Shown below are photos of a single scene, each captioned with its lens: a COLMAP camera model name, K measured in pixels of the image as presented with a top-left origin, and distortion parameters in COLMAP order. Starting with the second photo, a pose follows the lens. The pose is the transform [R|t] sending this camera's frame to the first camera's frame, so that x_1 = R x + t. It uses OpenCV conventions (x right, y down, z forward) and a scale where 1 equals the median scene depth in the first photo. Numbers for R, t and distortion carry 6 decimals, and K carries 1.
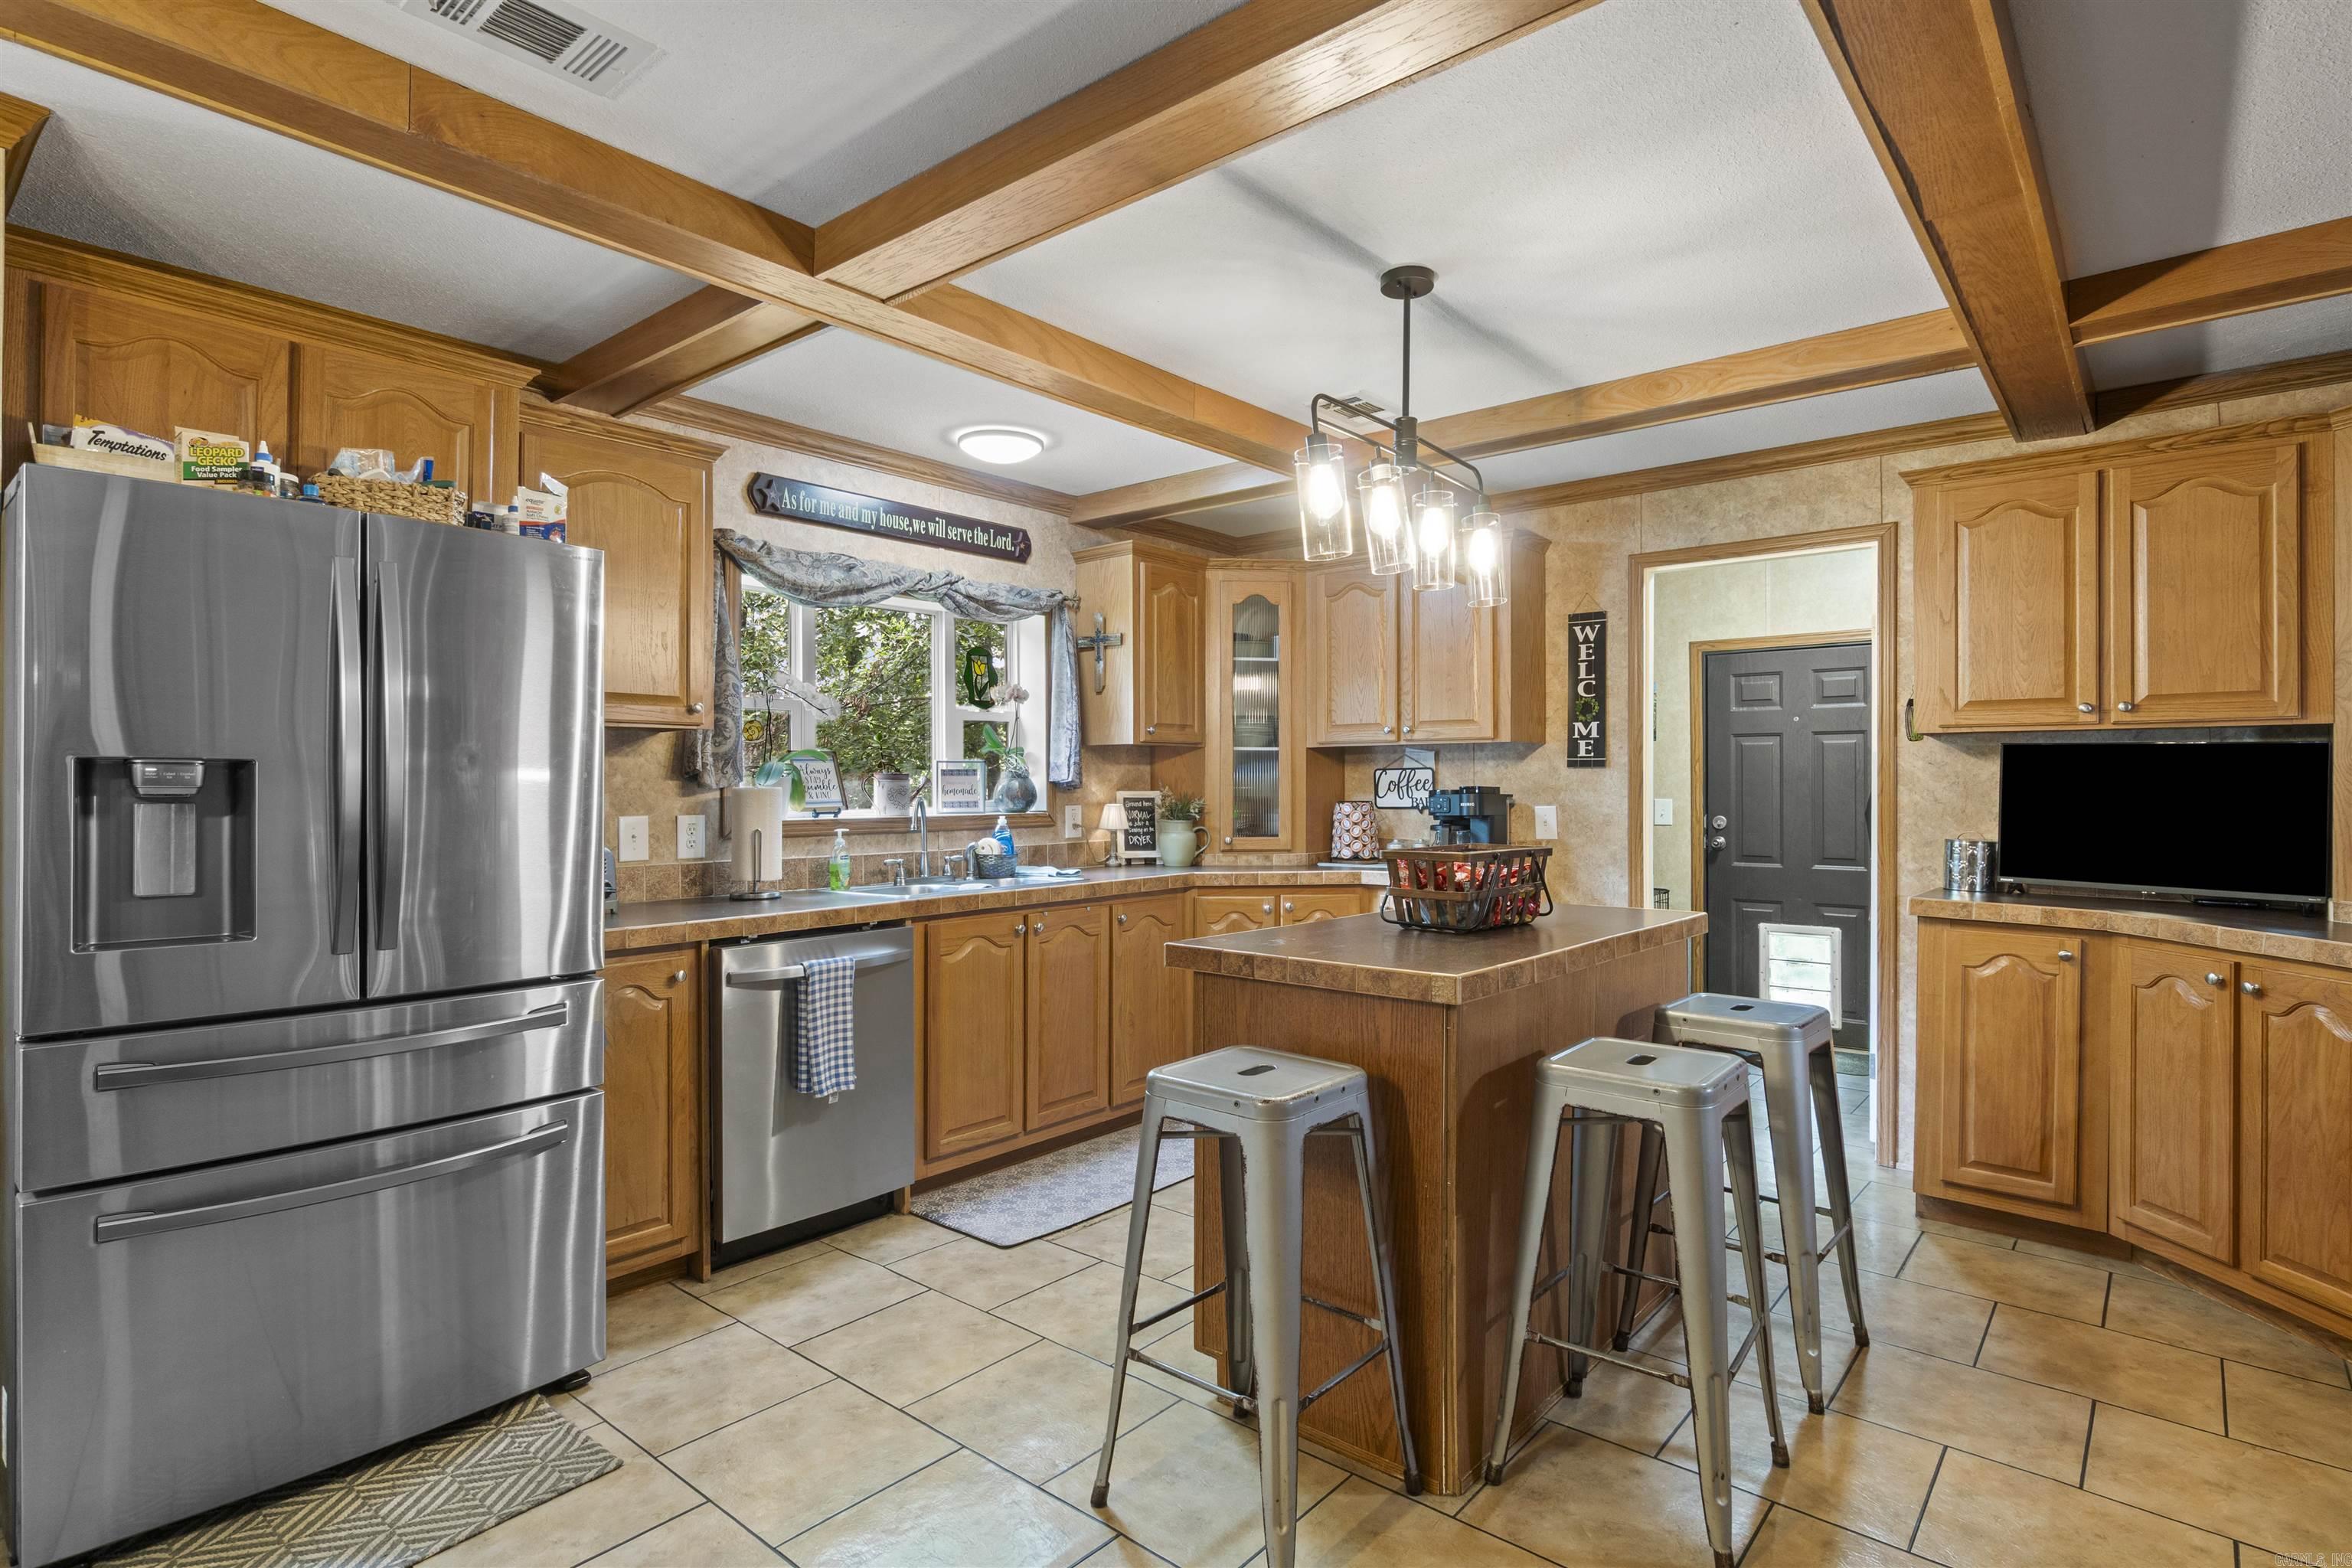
lens RADIAL K [[1198.5, 0, 1162.9], [0, 1198.5, 772.5], [0, 0, 1]] dist [-0.005879, 0.002757]
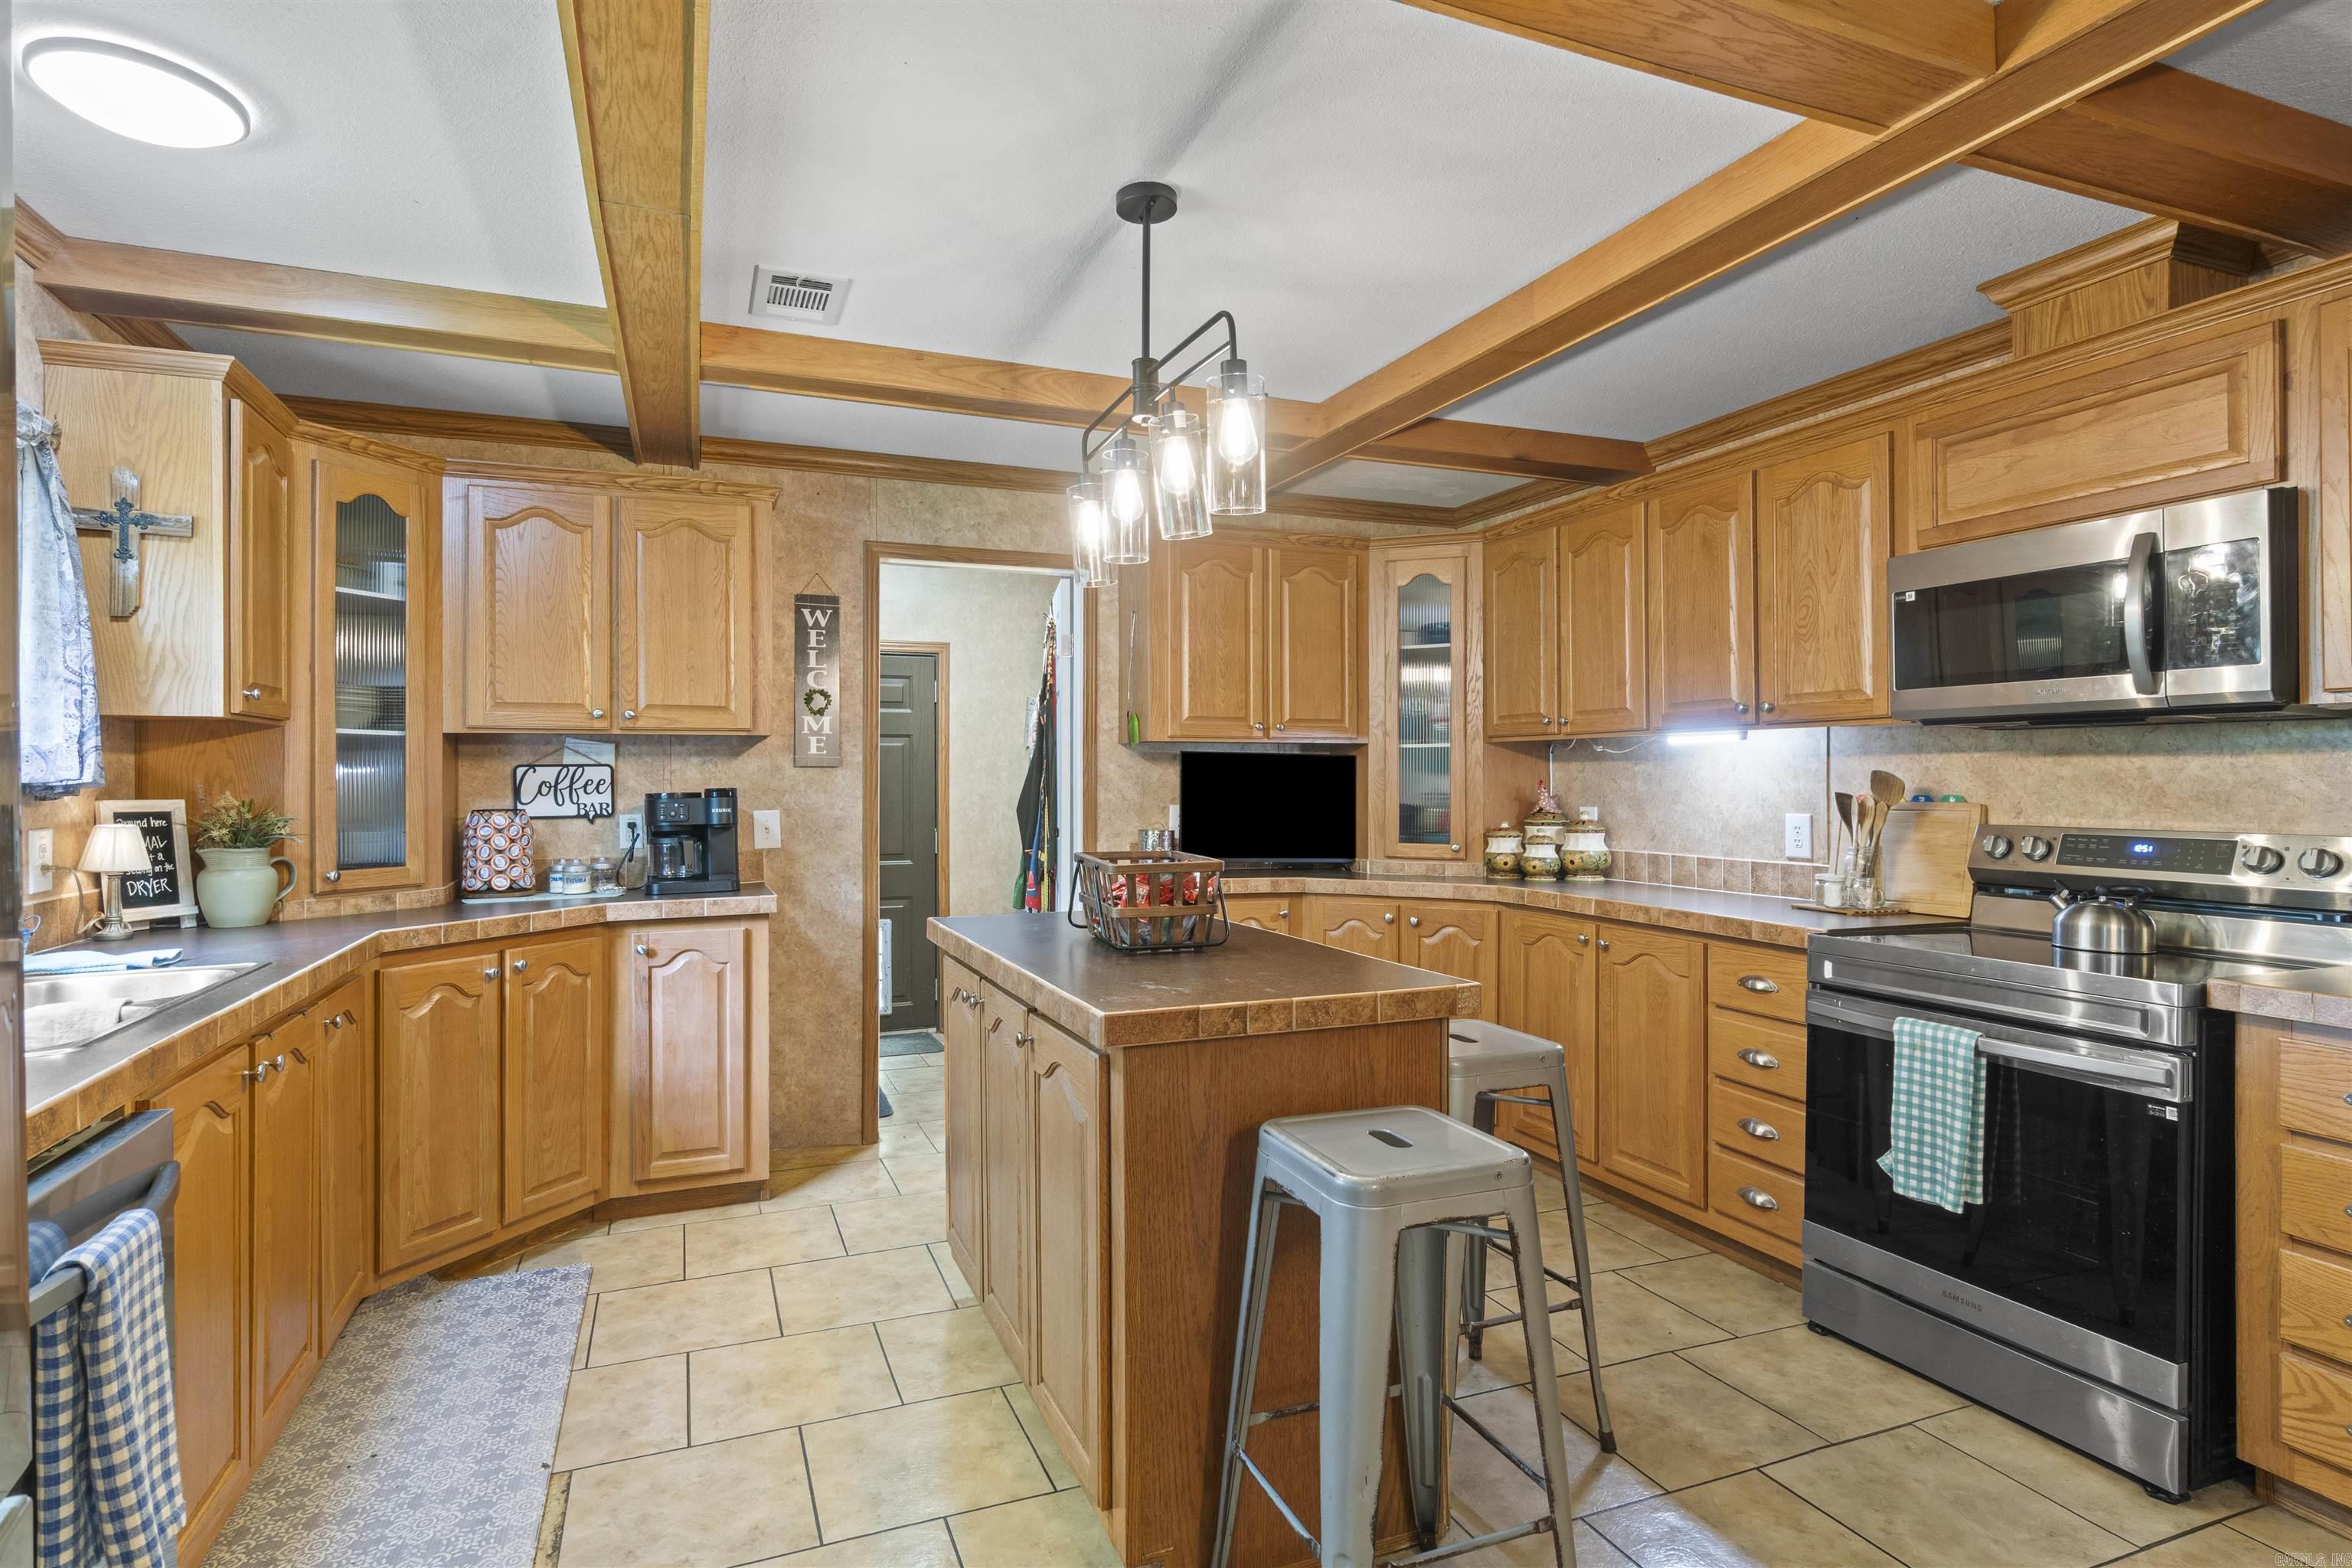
lens RADIAL K [[1198.5, 0, 1168.7], [0, 1198.5, 775.5], [0, 0, 1]] dist [-0.005879, 0.002757]
pose [[0.458969, 0.003847, 0.888444, -0.405555], [-0.006092, 0.999981, -0.001182, 0.002506], [-0.888431, -0.004870, 0.458984, 0.433461]]
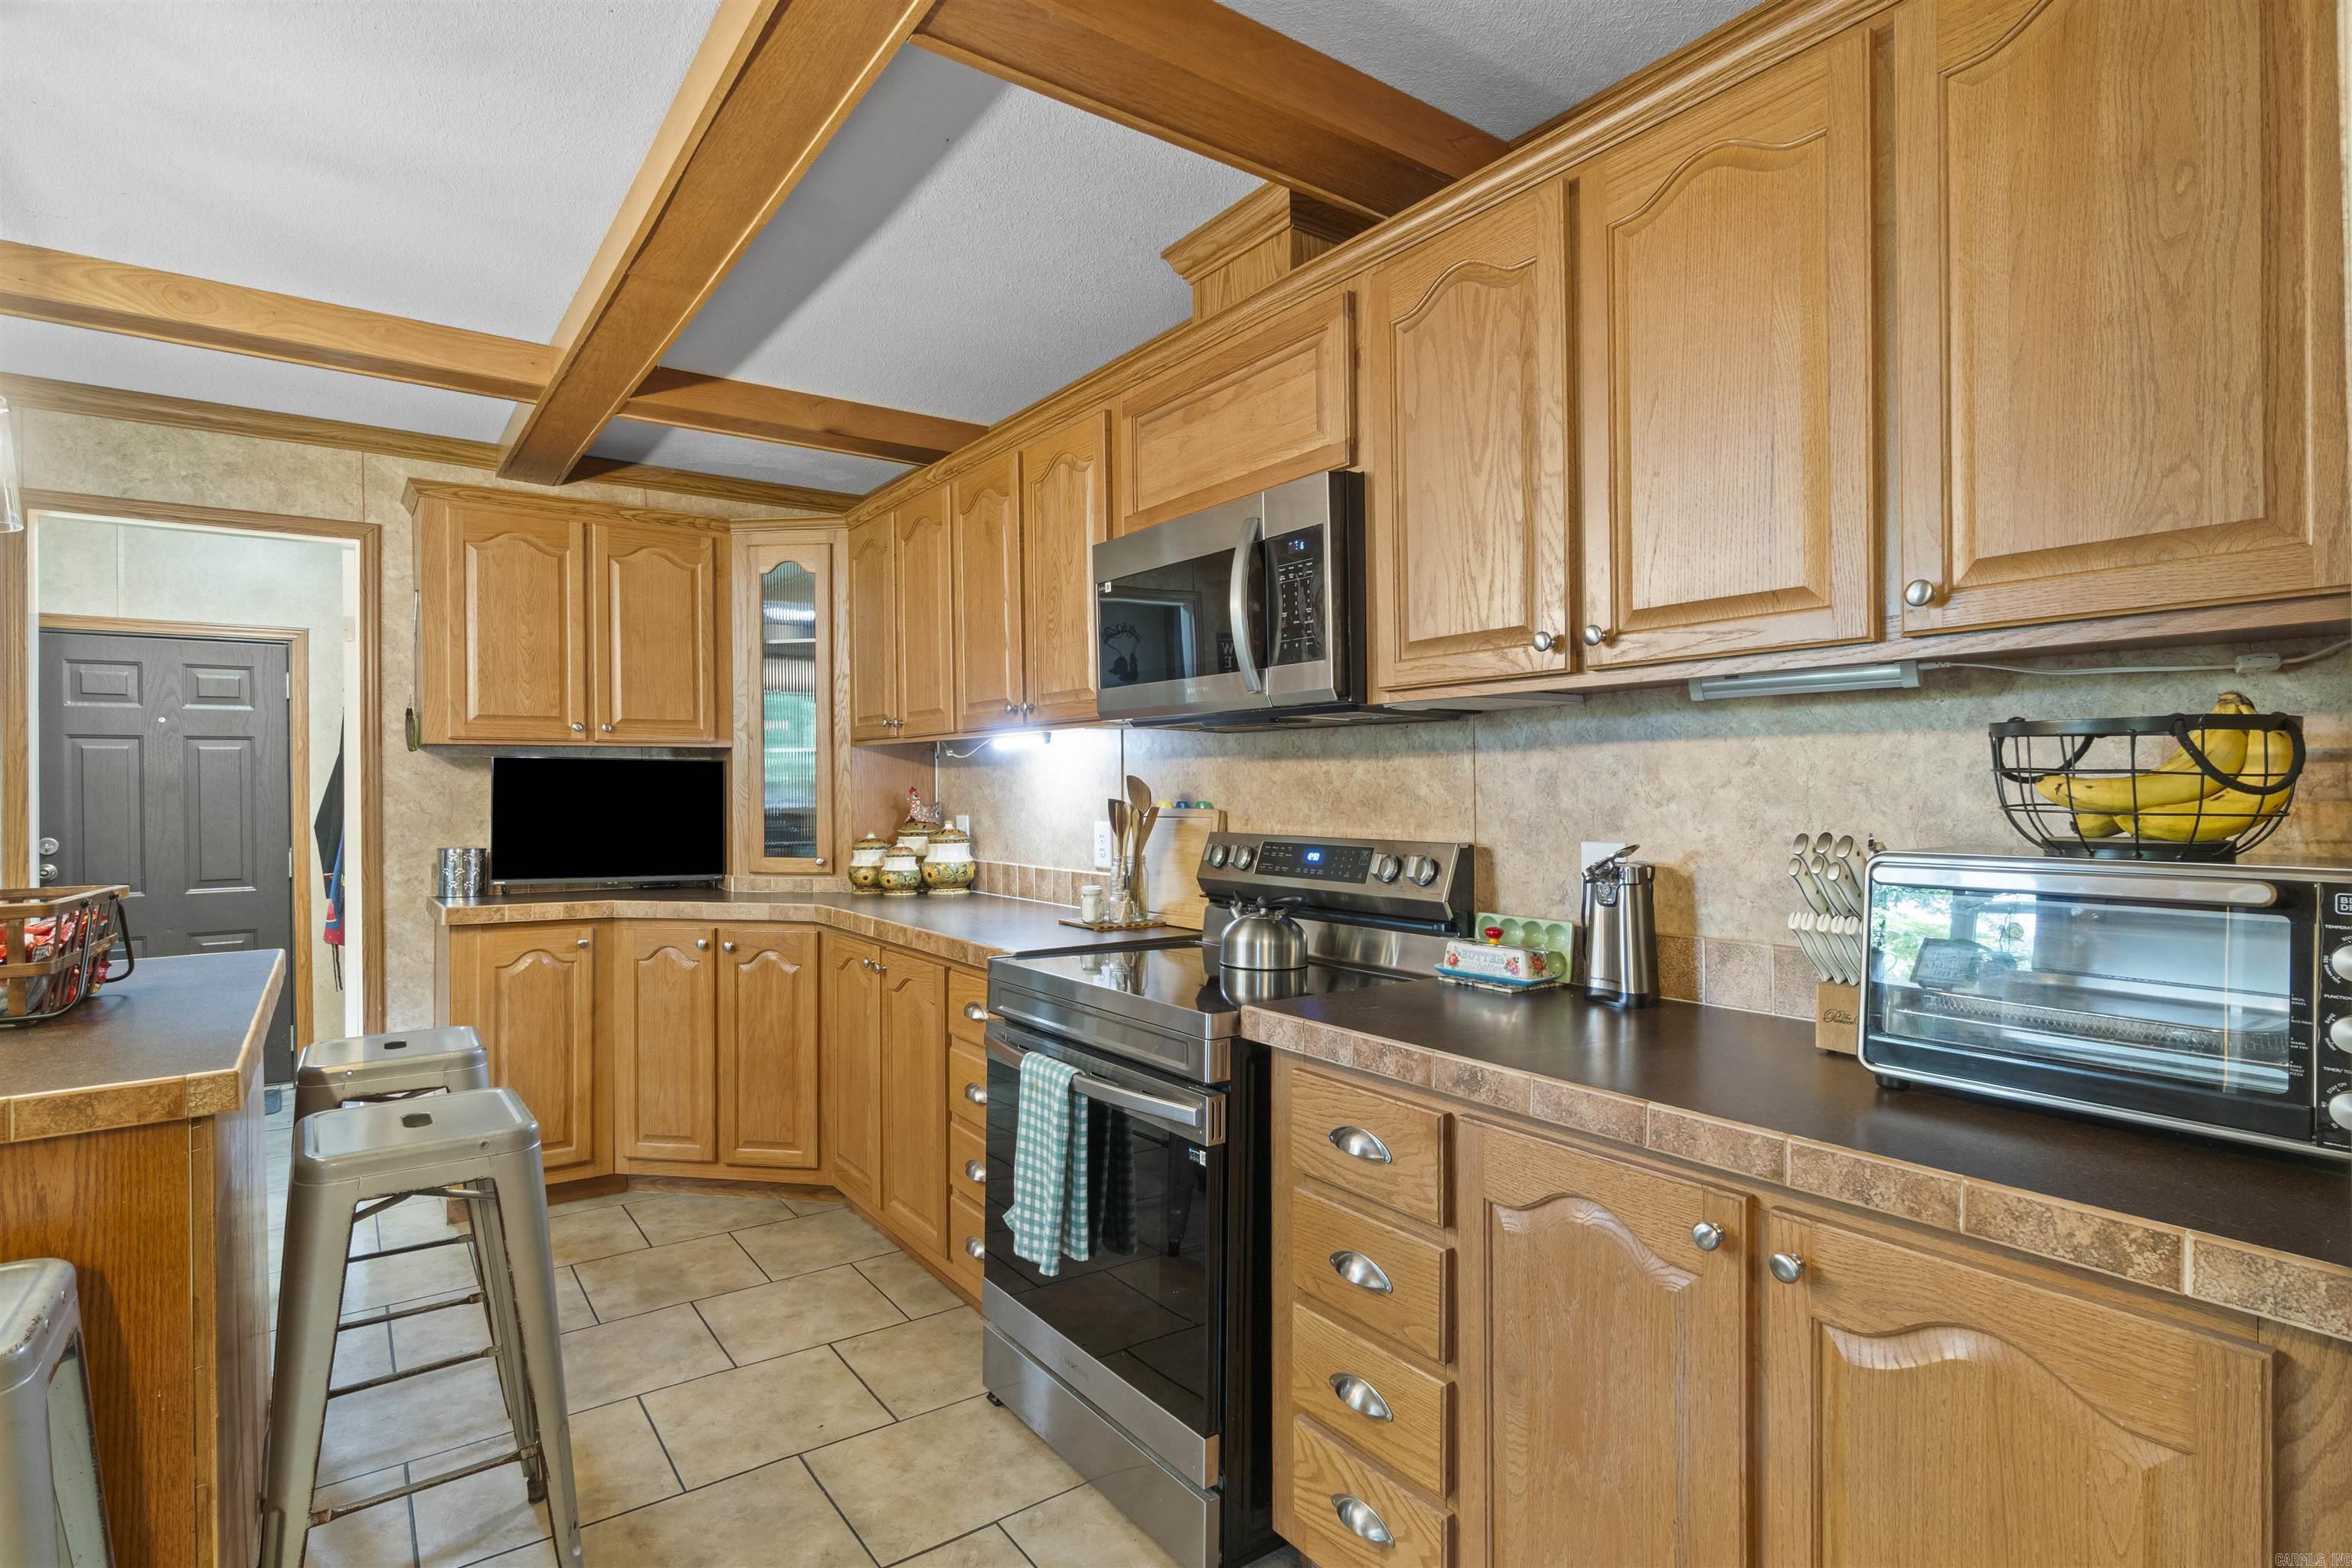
lens RADIAL K [[1157.6, 0, 1167.6], [0, 1157.6, 786.2], [0, 0, 1]] dist [-0.007276, 0.000946]
pose [[0.221948, -0.002046, 0.975056, -0.167818], [-0.000680, 0.999997, 0.002253, 0.000129], [-0.975058, -0.001163, 0.221946, 0.179502]]
